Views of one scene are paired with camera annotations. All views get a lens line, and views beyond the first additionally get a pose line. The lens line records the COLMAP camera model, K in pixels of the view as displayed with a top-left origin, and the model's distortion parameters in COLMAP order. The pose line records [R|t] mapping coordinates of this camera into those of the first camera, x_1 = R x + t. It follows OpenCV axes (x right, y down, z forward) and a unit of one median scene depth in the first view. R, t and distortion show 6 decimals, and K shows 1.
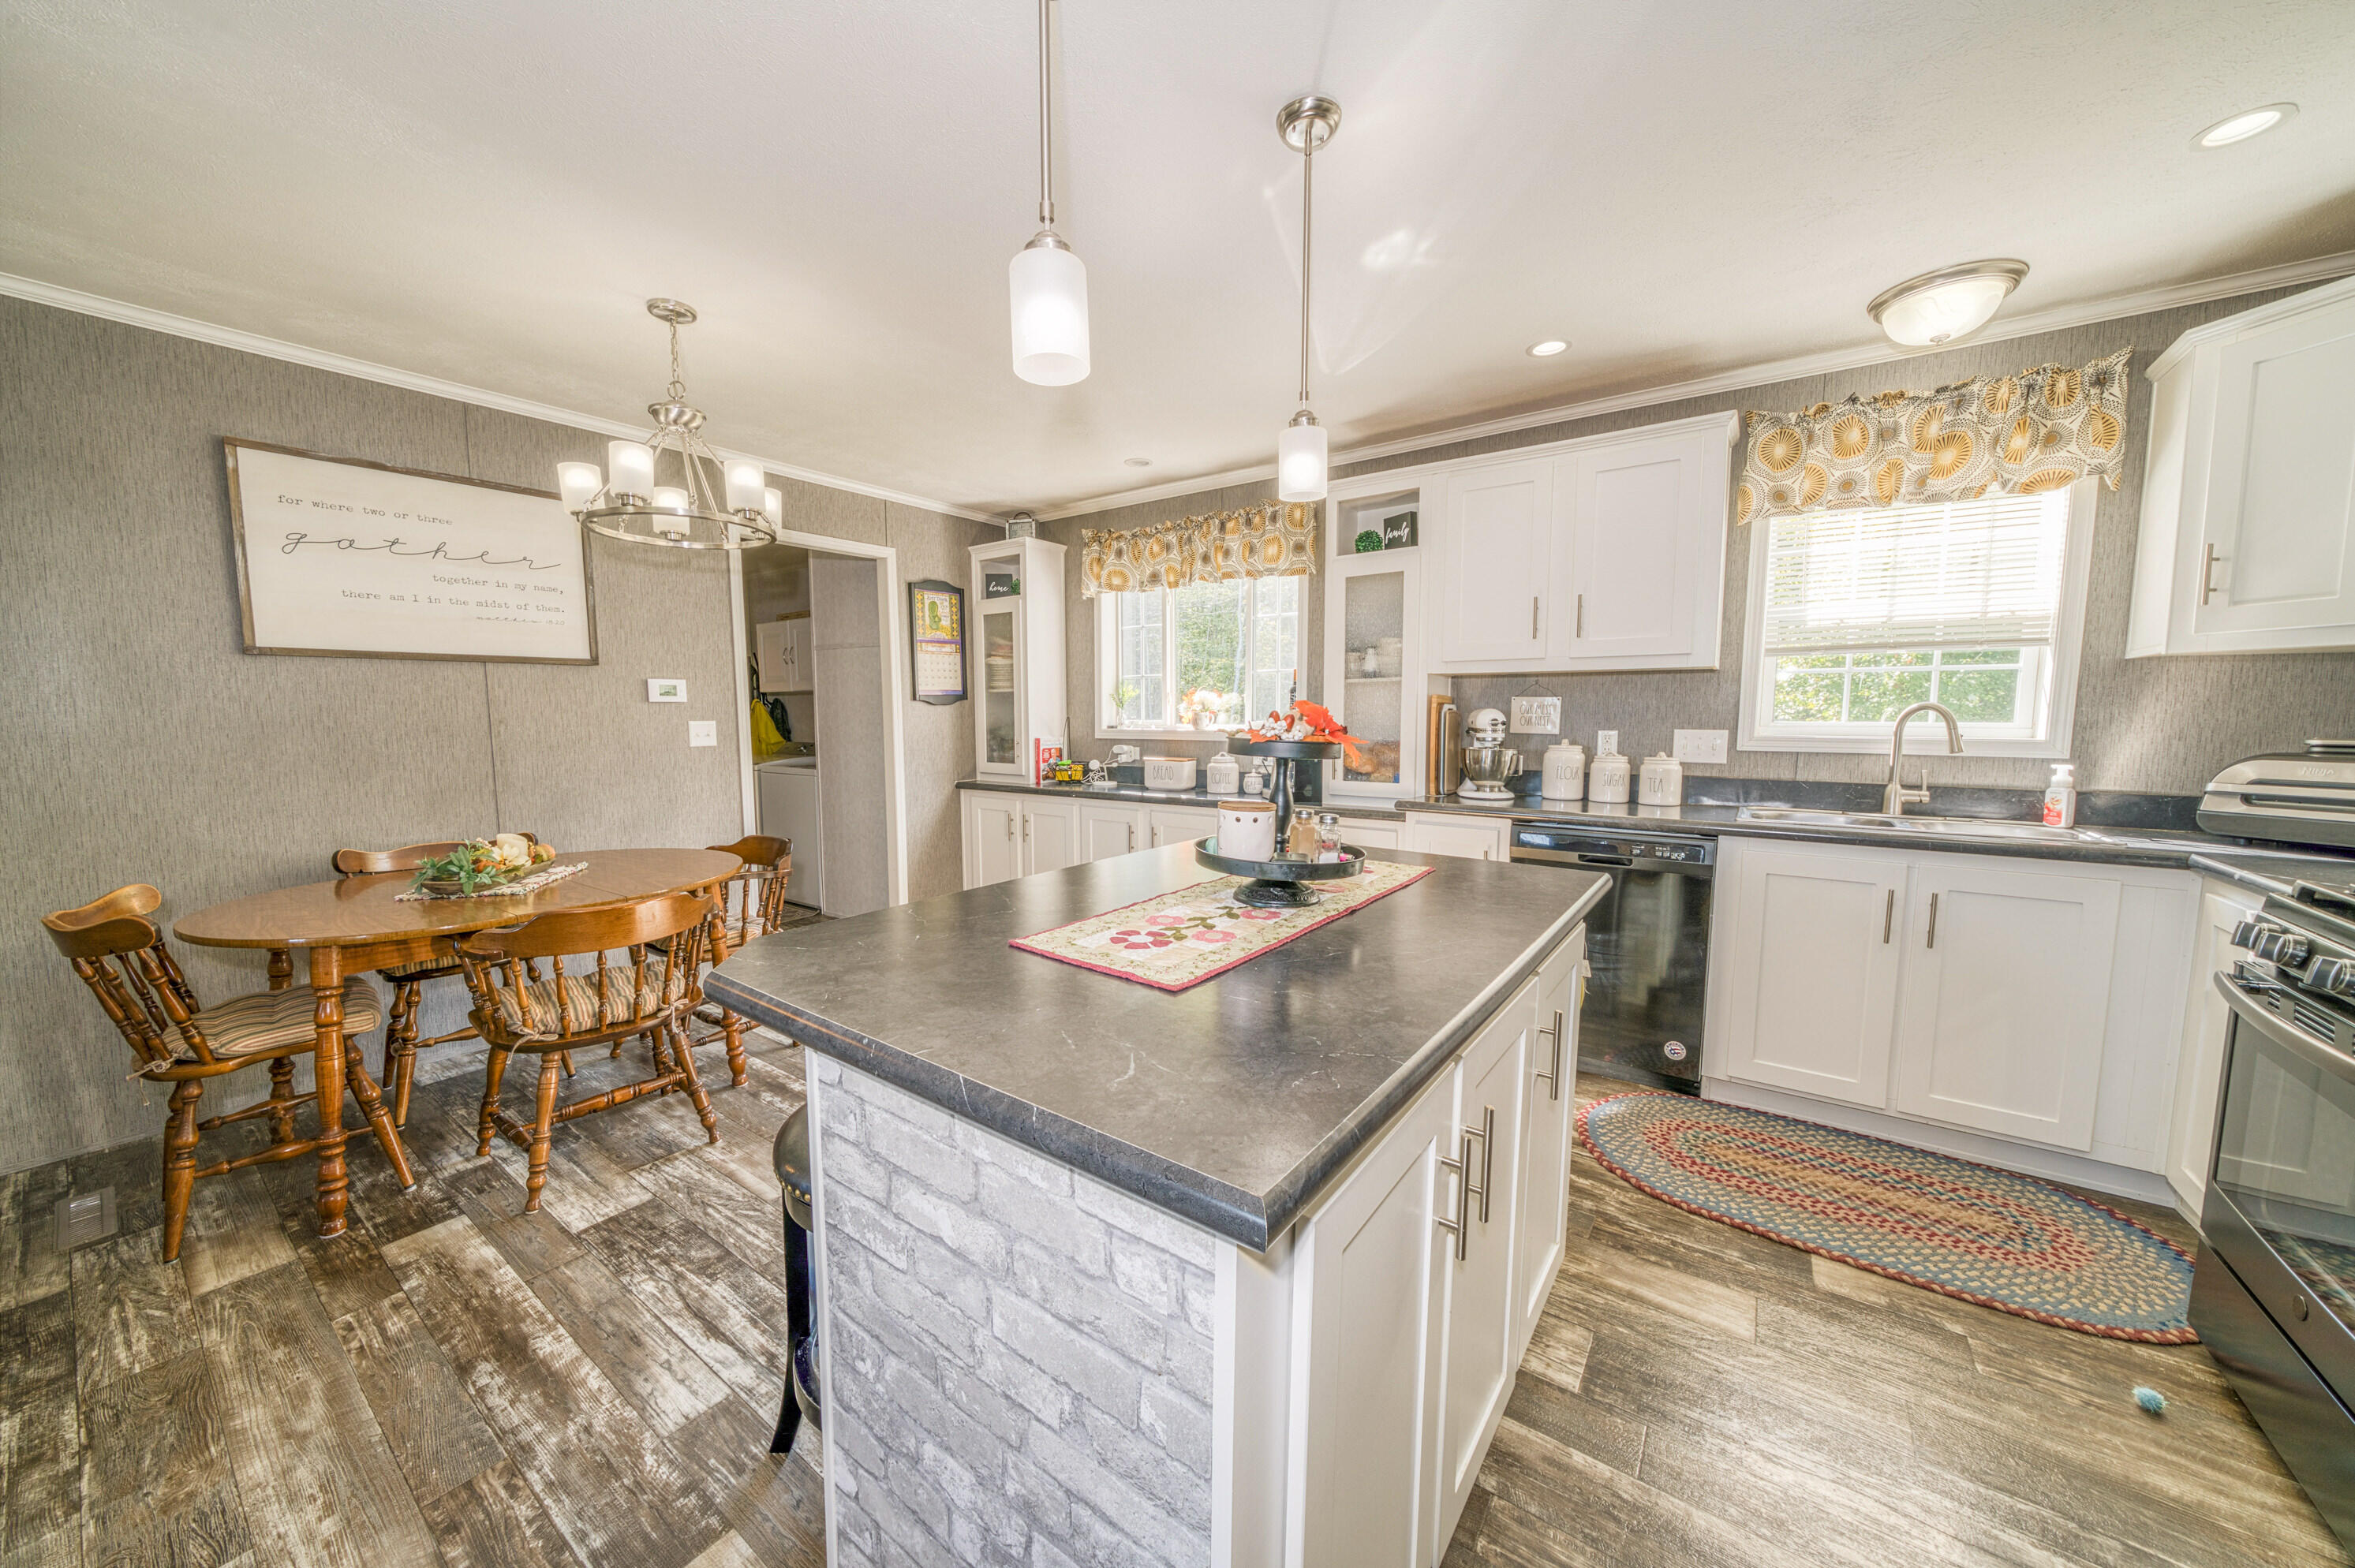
lens RADIAL K [[819.7, 0, 1177.5], [0, 819.7, 779.1], [0, 0, 1]] dist [-0.008501, -0.000019]
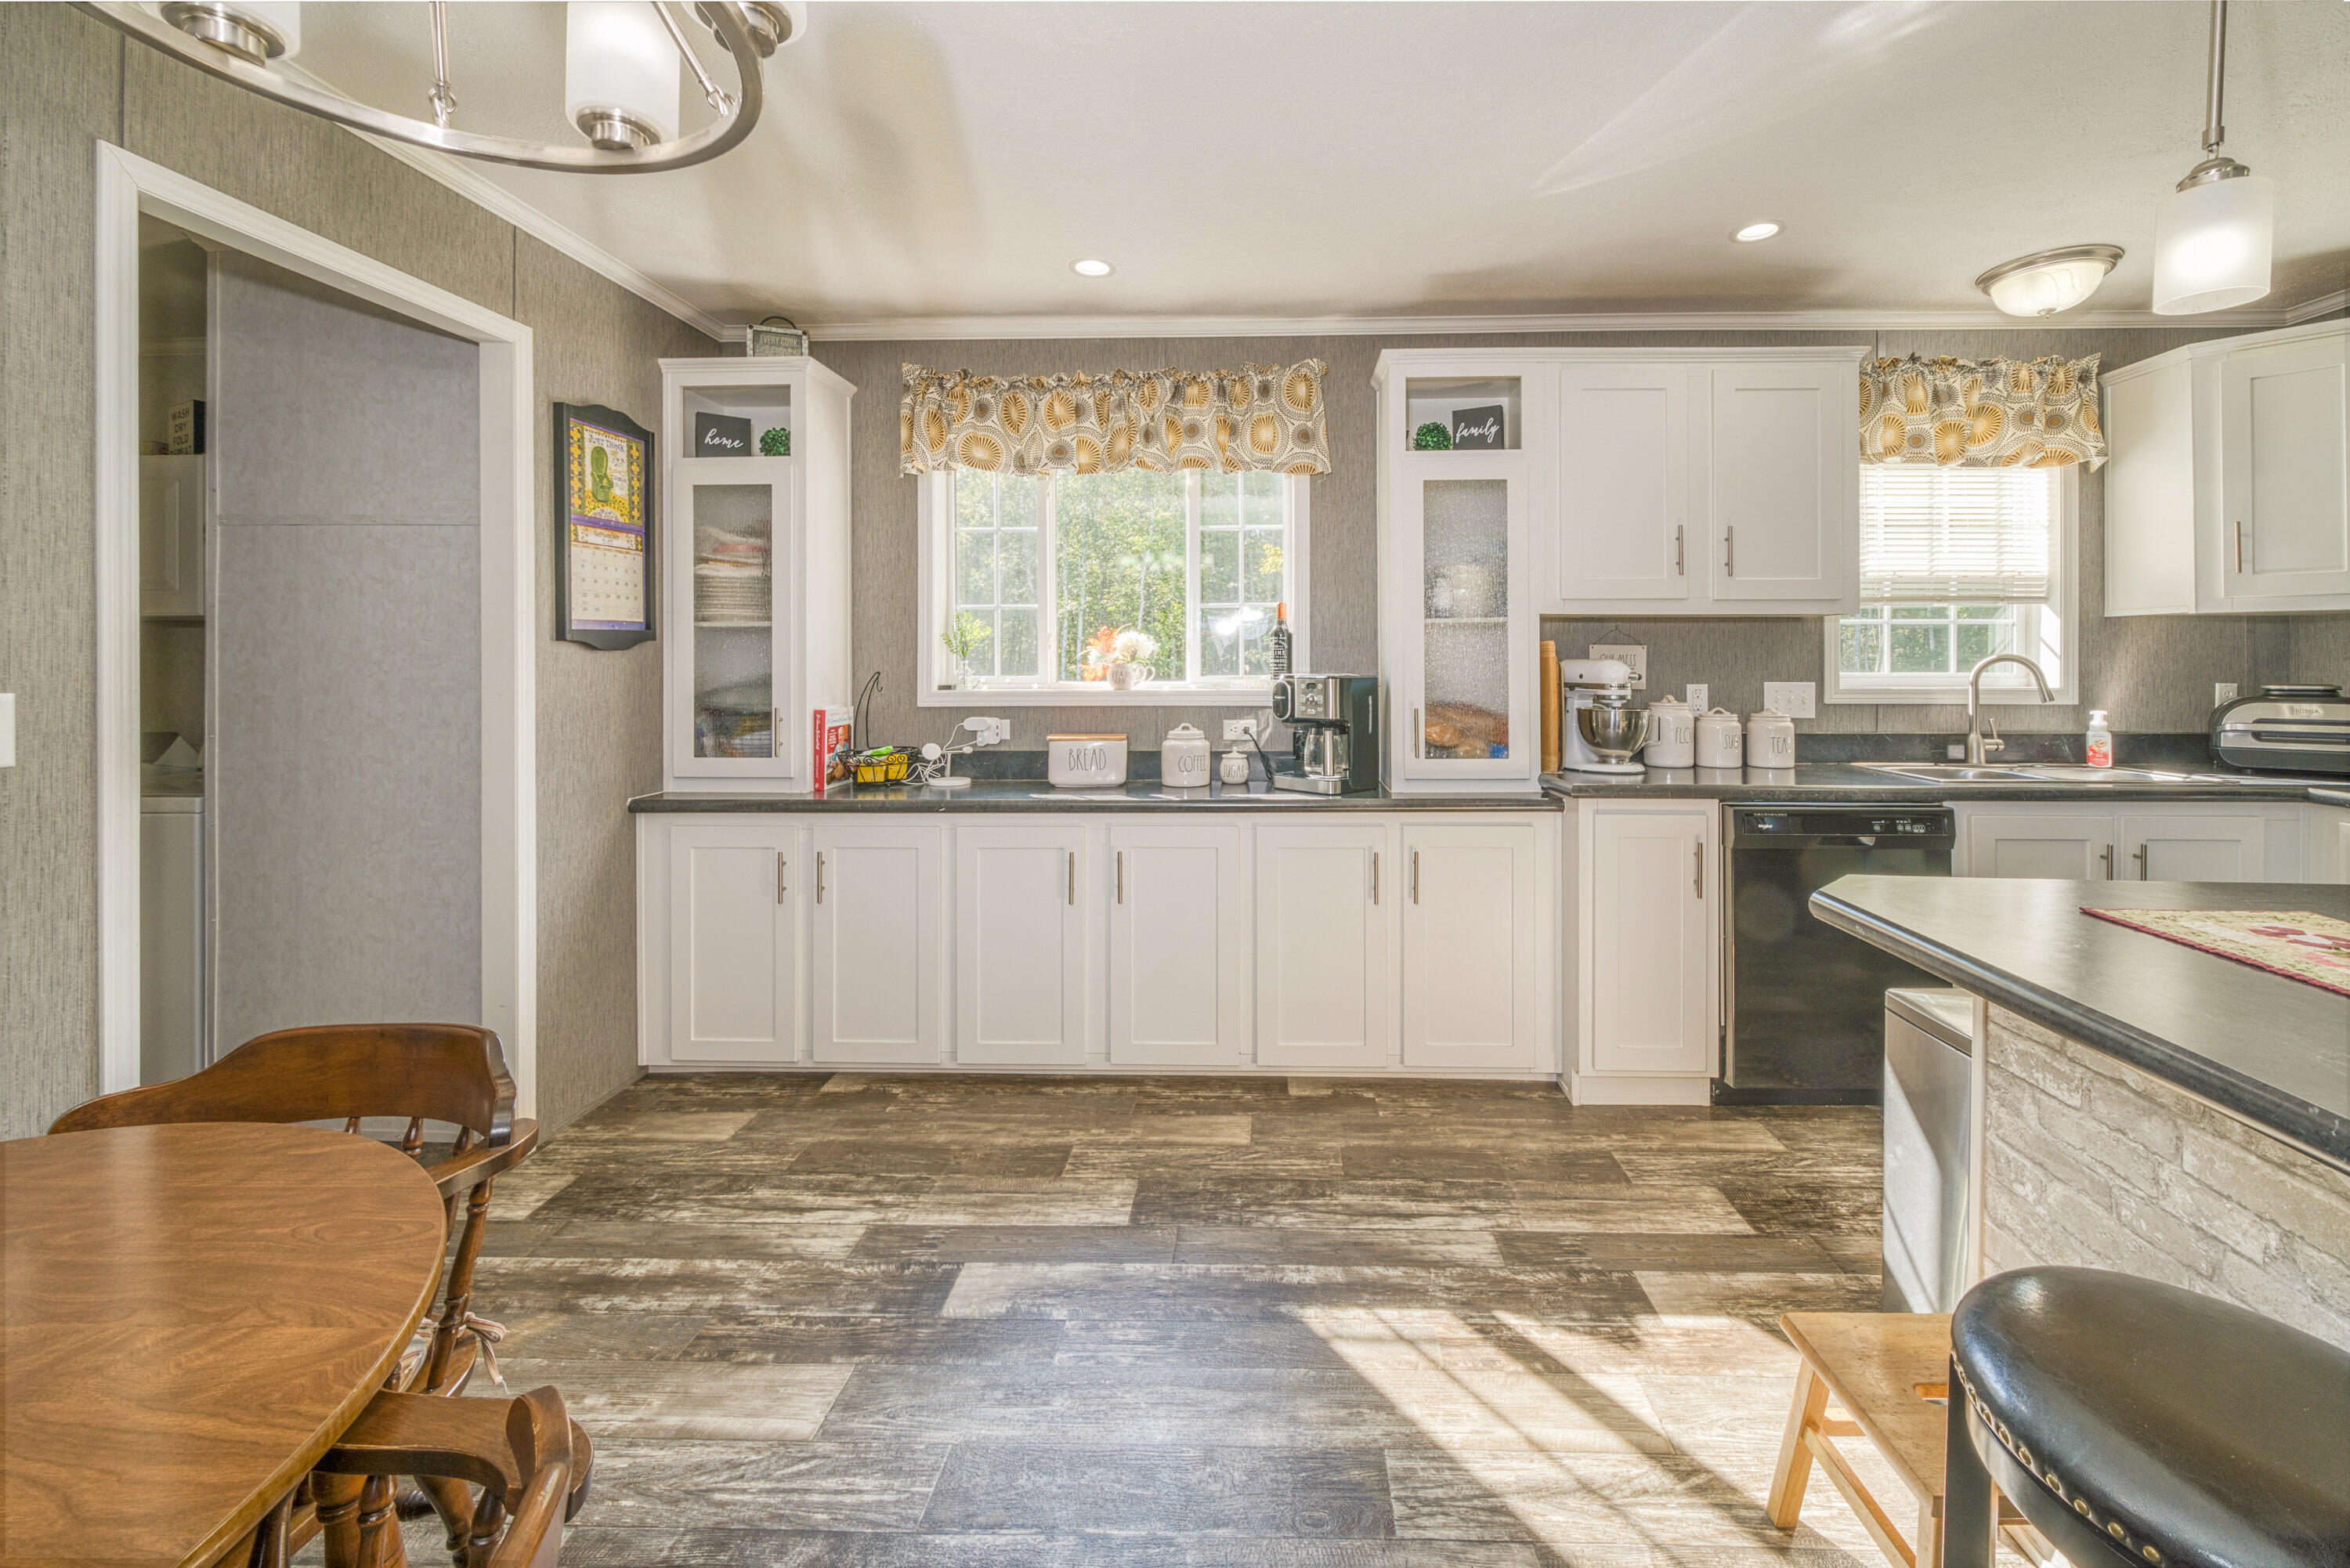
lens RADIAL K [[904.6, 0, 1236.5], [0, 904.6, 660.7], [0, 0, 1]] dist [-0.006373, -0.000172]
pose [[0.824495, -0.000231, 0.565870, -0.341376], [0.046080, 0.996706, -0.066734, -0.034282], [-0.563991, 0.081097, 0.821789, 0.385558]]
